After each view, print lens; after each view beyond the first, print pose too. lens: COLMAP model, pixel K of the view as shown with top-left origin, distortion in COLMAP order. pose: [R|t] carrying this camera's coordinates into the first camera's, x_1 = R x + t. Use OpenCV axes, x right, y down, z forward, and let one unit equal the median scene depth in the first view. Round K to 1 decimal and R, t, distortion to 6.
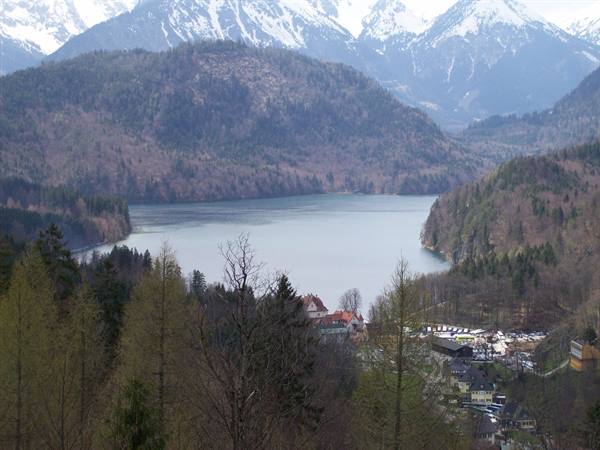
lens RADIAL K [[661.6, 0, 300.4], [0, 661.6, 226.1], [0, 0, 1]] dist [-0.140440, 0.000000]
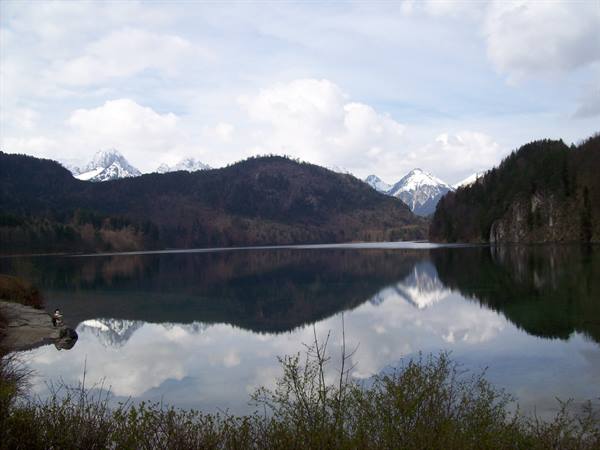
lens RADIAL K [[661.6, 0, 299.7], [0, 661.6, 224.6], [0, 0, 1]] dist [-0.140440, 0.000000]
pose [[0.999751, -0.020745, -0.008199, -0.042094], [0.020645, 0.999714, -0.012038, -0.081016], [0.008447, 0.011866, 0.999894, -0.558201]]
